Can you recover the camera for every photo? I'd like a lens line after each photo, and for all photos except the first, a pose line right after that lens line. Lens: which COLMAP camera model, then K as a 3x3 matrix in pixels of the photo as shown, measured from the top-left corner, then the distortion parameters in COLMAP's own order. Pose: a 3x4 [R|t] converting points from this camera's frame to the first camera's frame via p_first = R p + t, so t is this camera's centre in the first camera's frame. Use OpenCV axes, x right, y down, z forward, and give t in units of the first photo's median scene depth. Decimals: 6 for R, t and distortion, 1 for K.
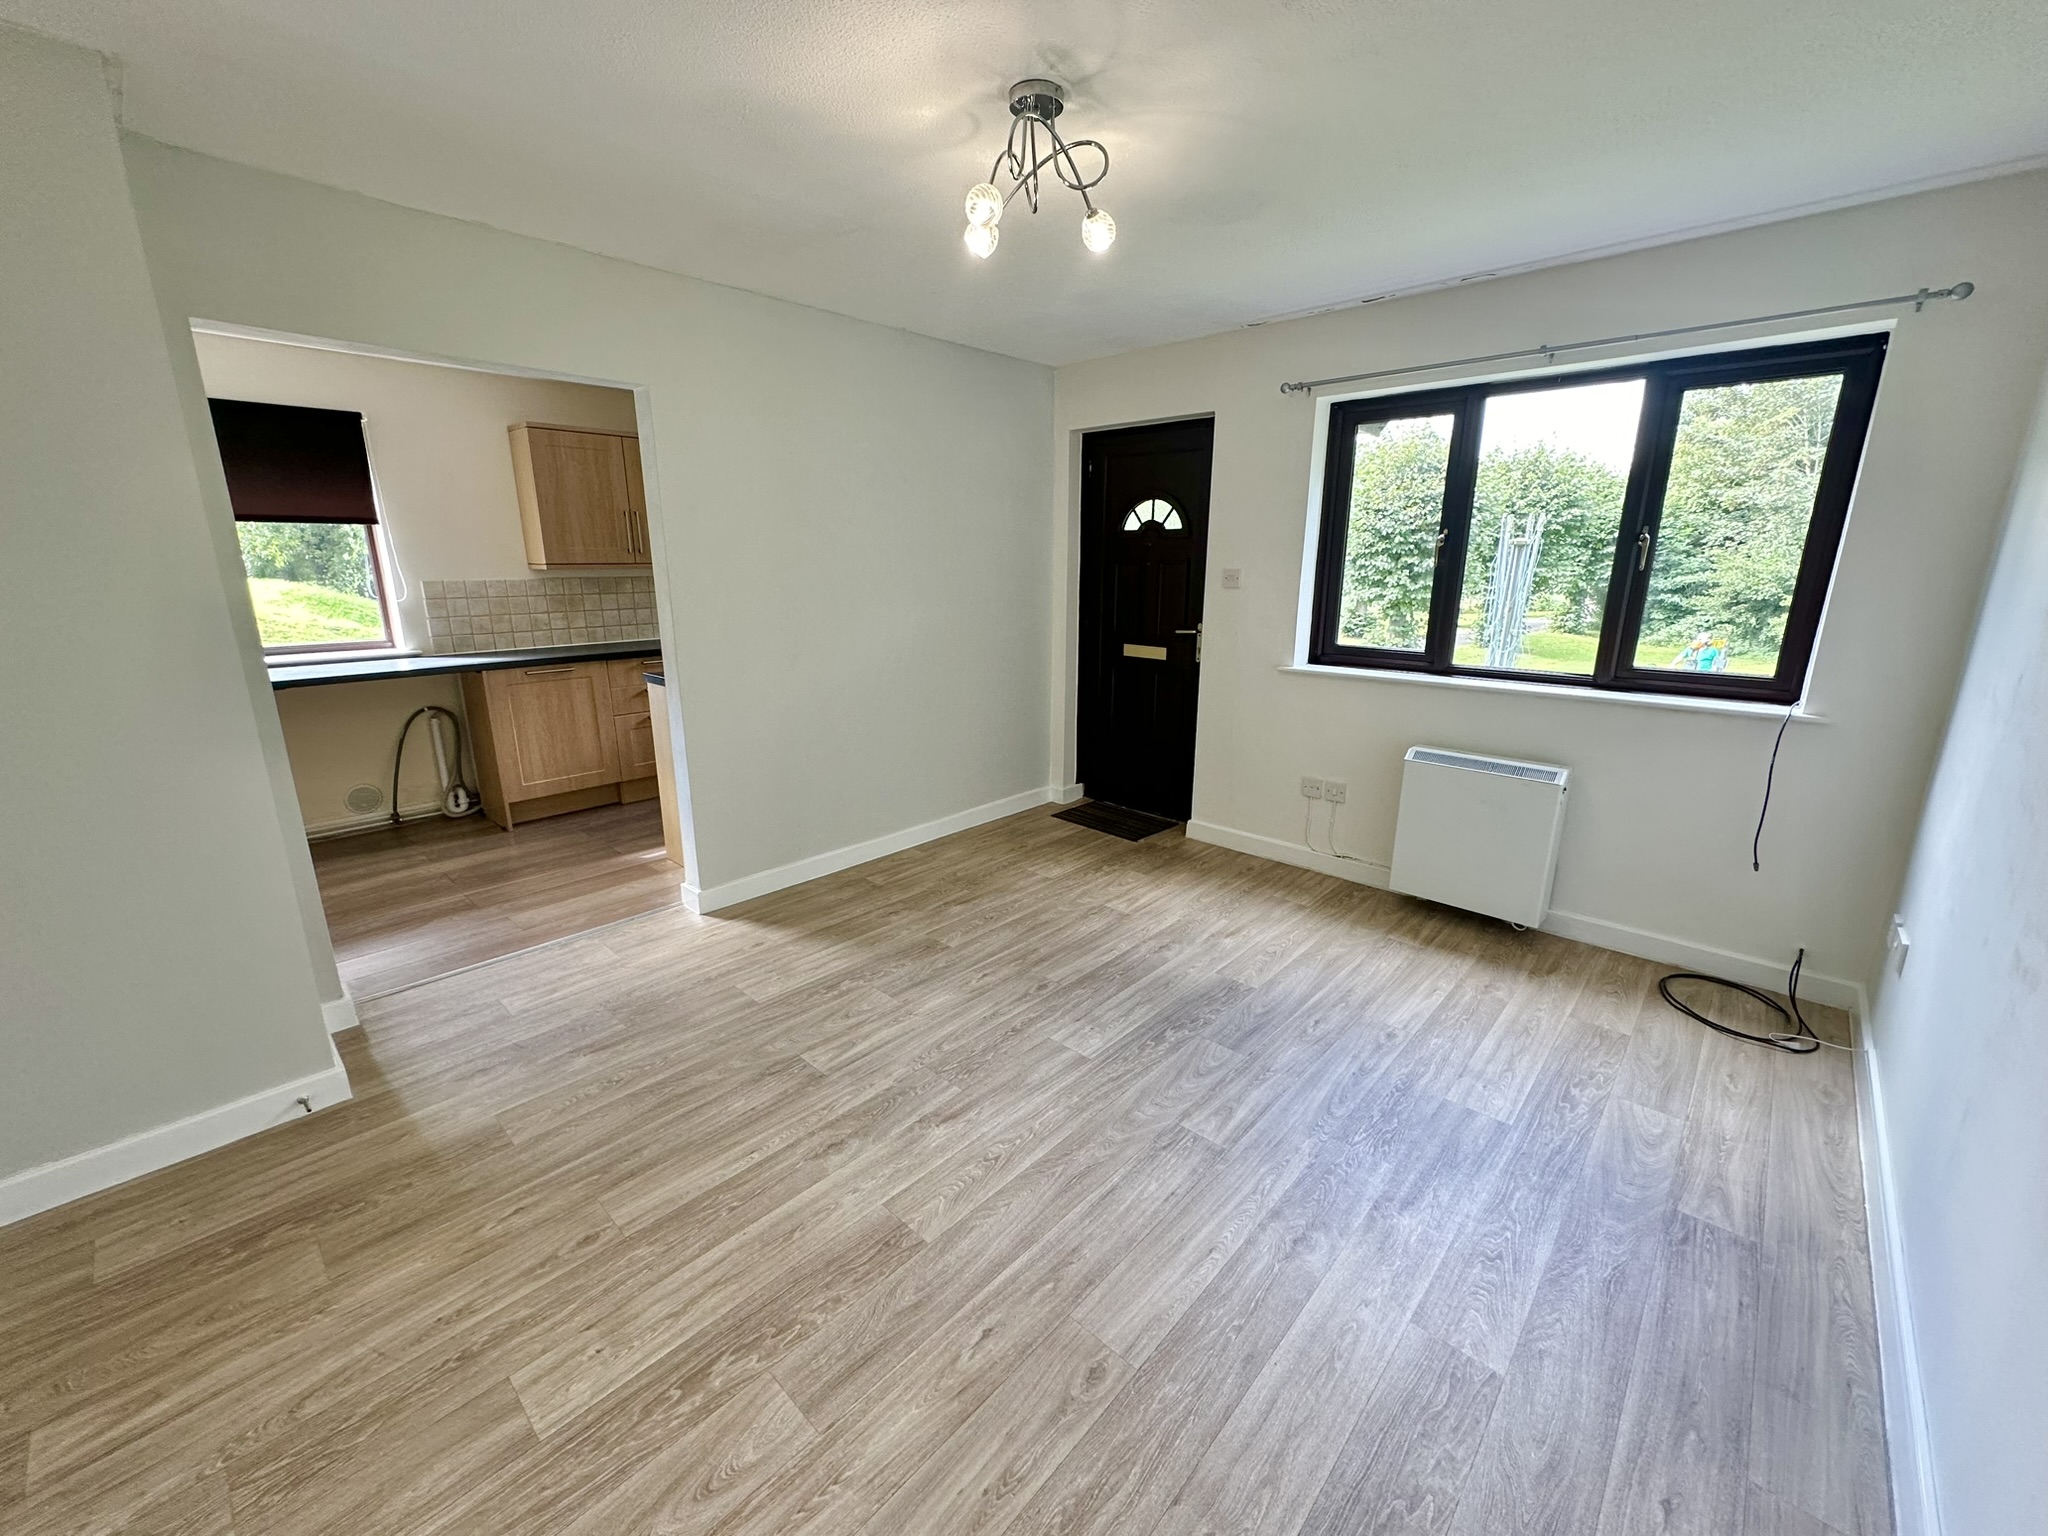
lens RADIAL K [[819.5, 0, 1021.6], [0, 819.5, 769.4], [0, 0, 1]] dist [-0.003014, 0.000404]
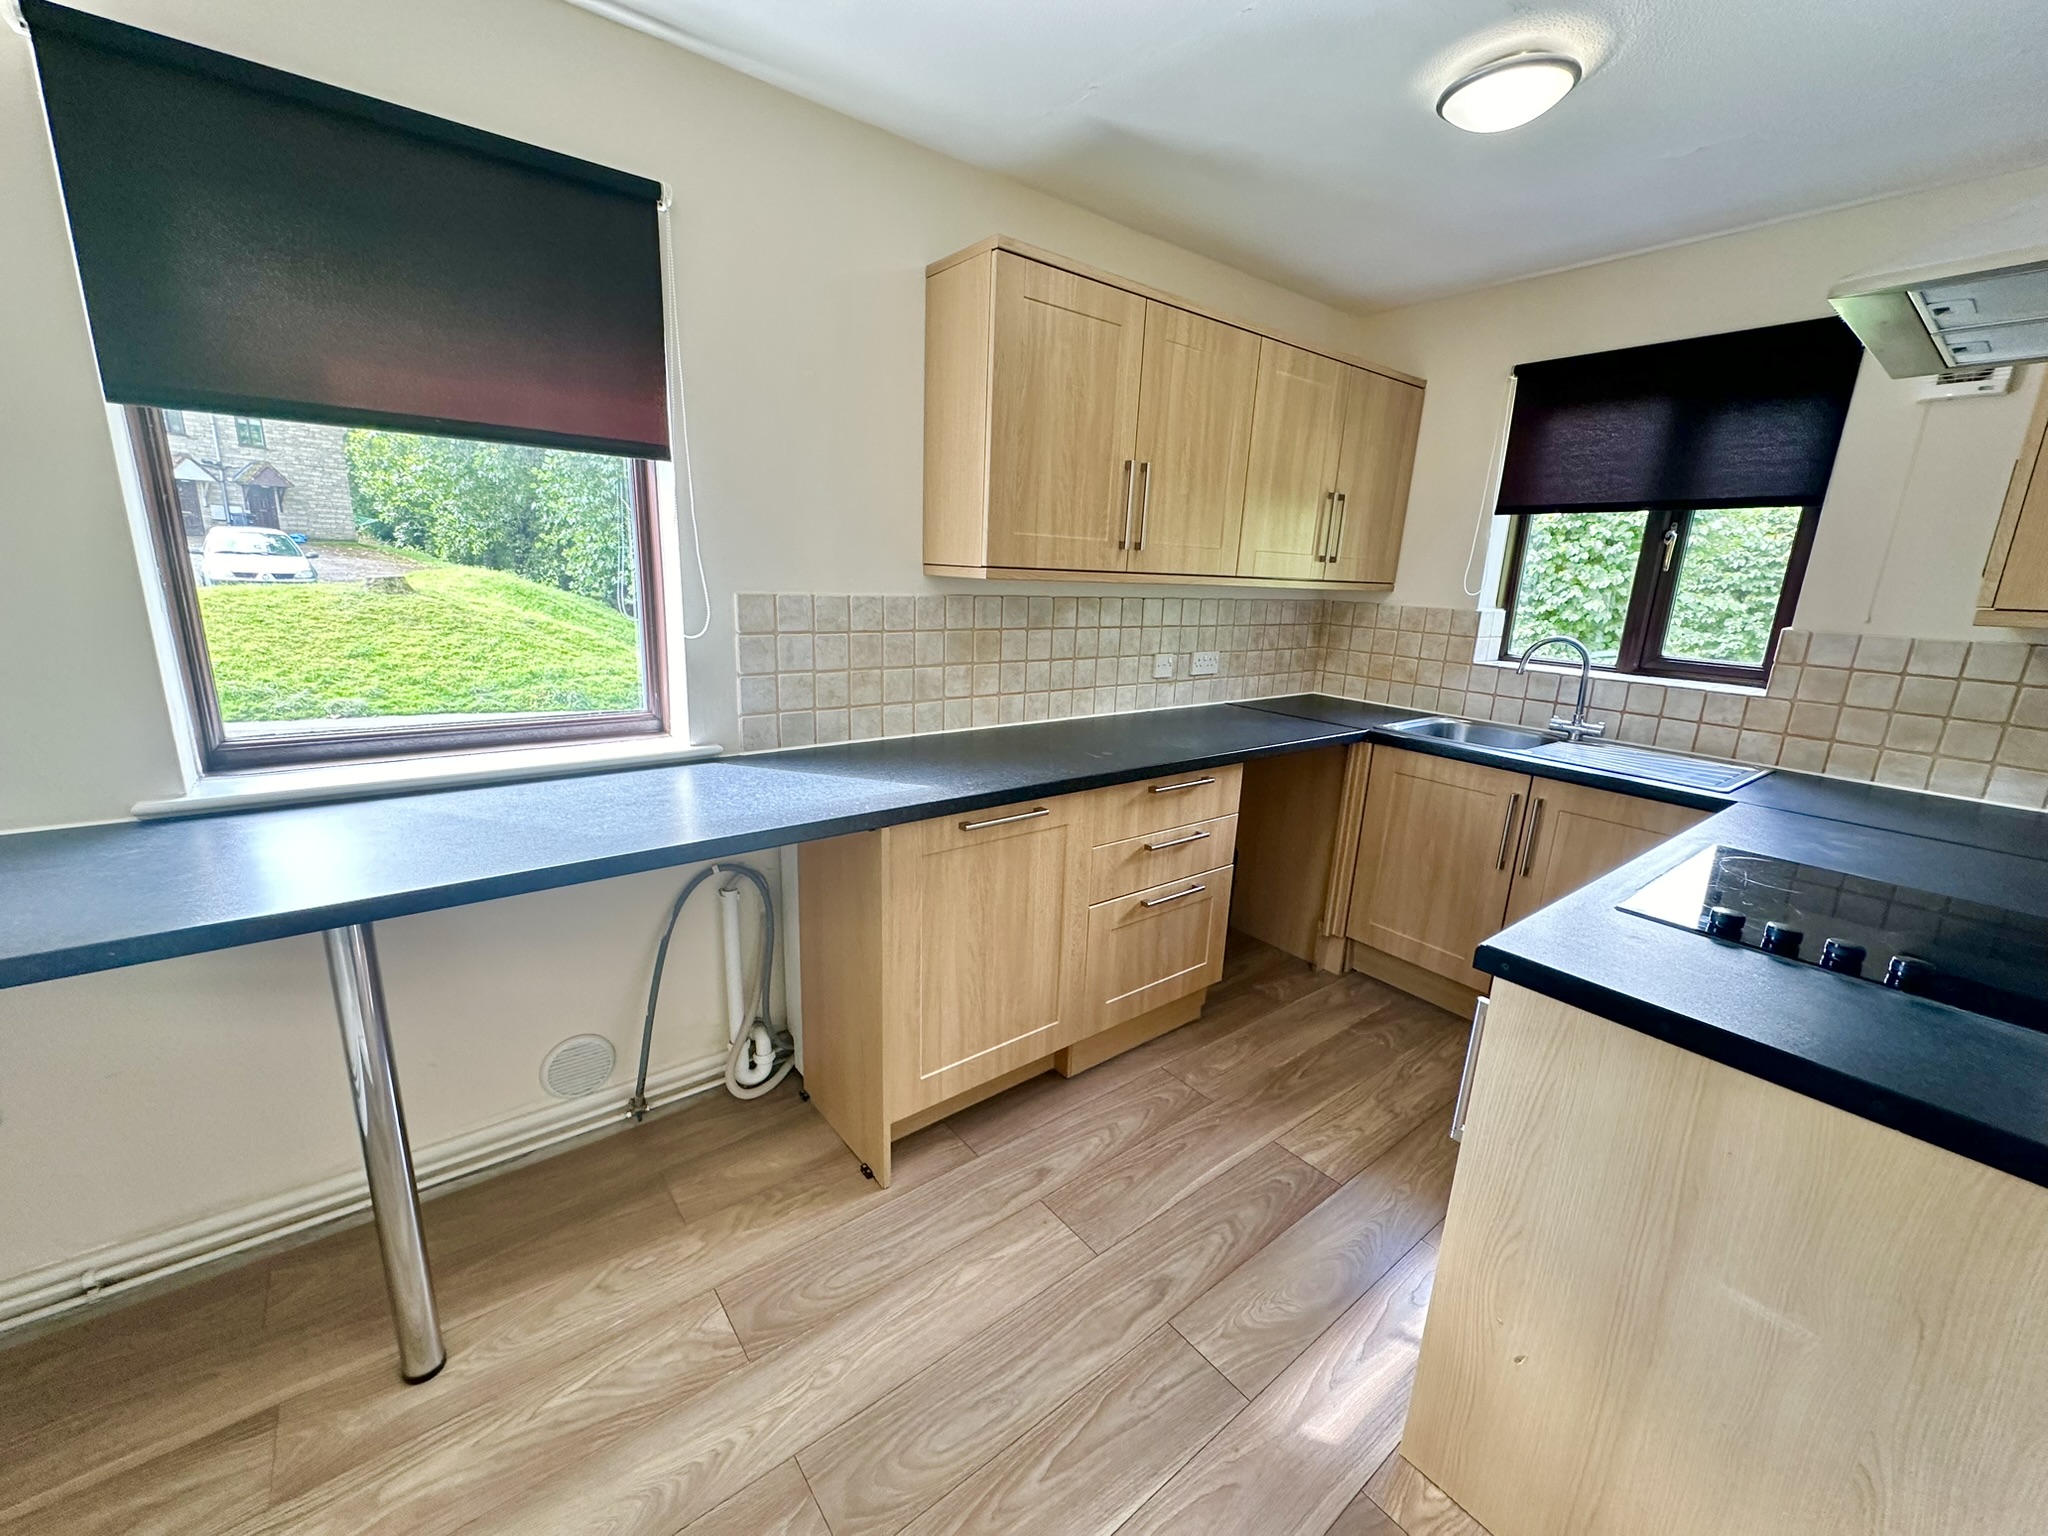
lens RADIAL K [[819.5, 0, 1024.1], [0, 819.5, 770.4], [0, 0, 1]] dist [-0.003014, 0.000404]
pose [[0.987132, 0.075268, -0.141085, -0.502087], [-0.077389, 0.996955, -0.009597, -0.140320], [0.139934, 0.020392, 0.989951, 0.574000]]
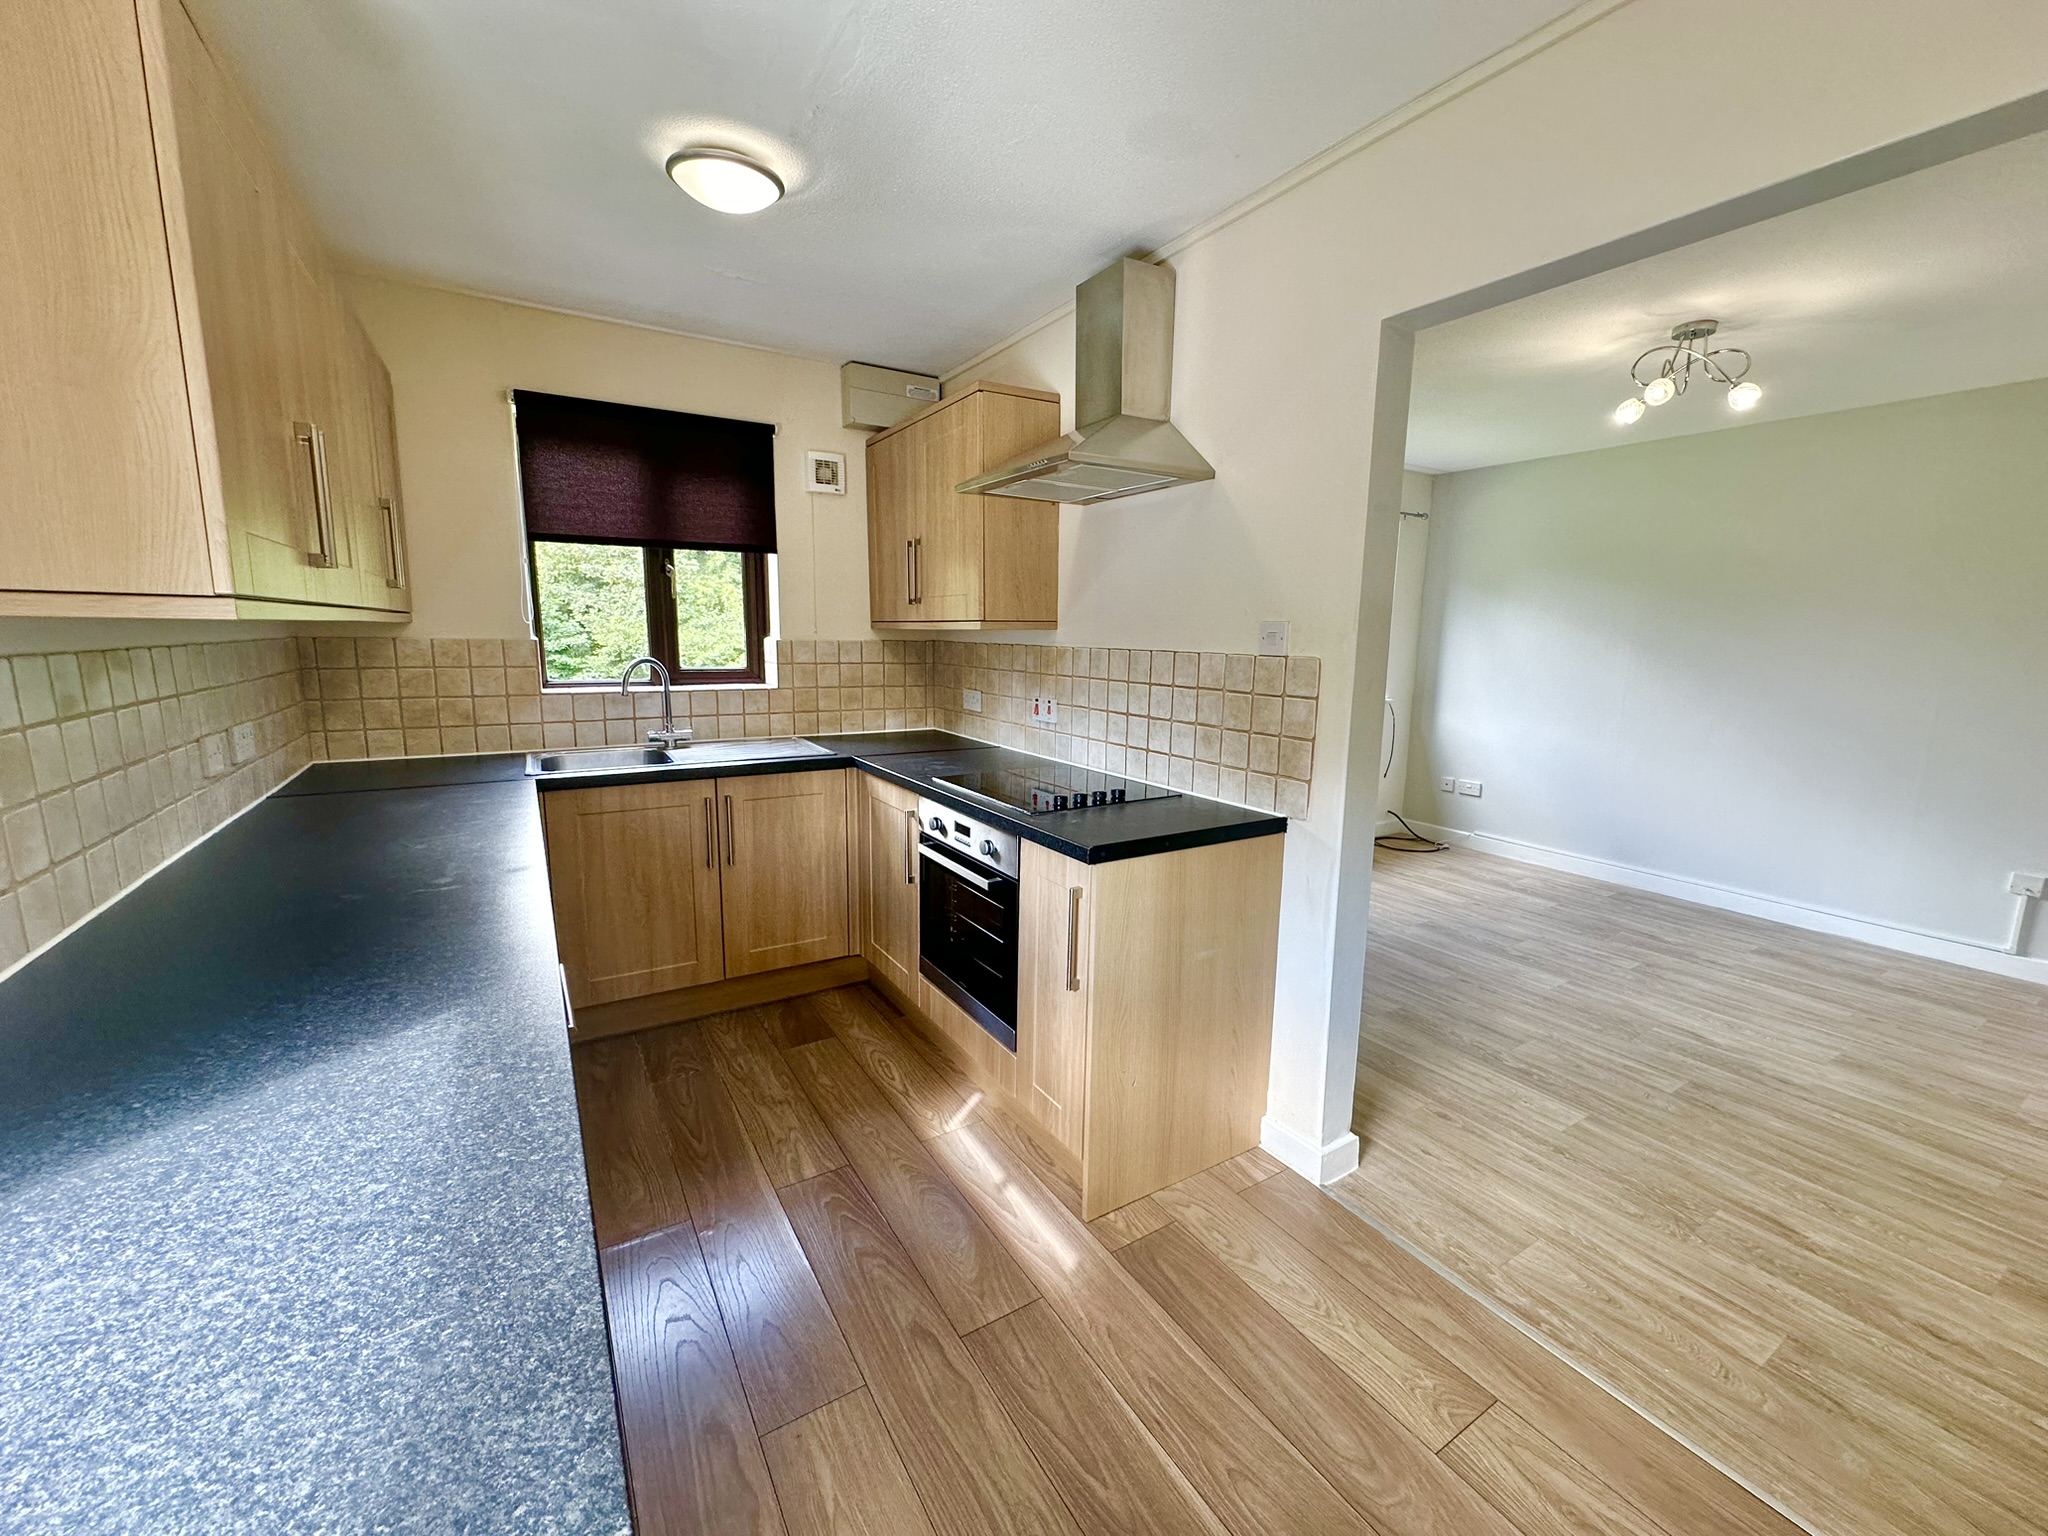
lens RADIAL K [[819.5, 0, 1025.7], [0, 819.5, 768.7], [0, 0, 1]] dist [-0.003014, 0.000404]
pose [[0.261516, -0.157682, 0.952232, -0.759125], [0.229216, 0.968488, 0.097423, -0.180126], [-0.937587, 0.192789, 0.289419, 0.751988]]
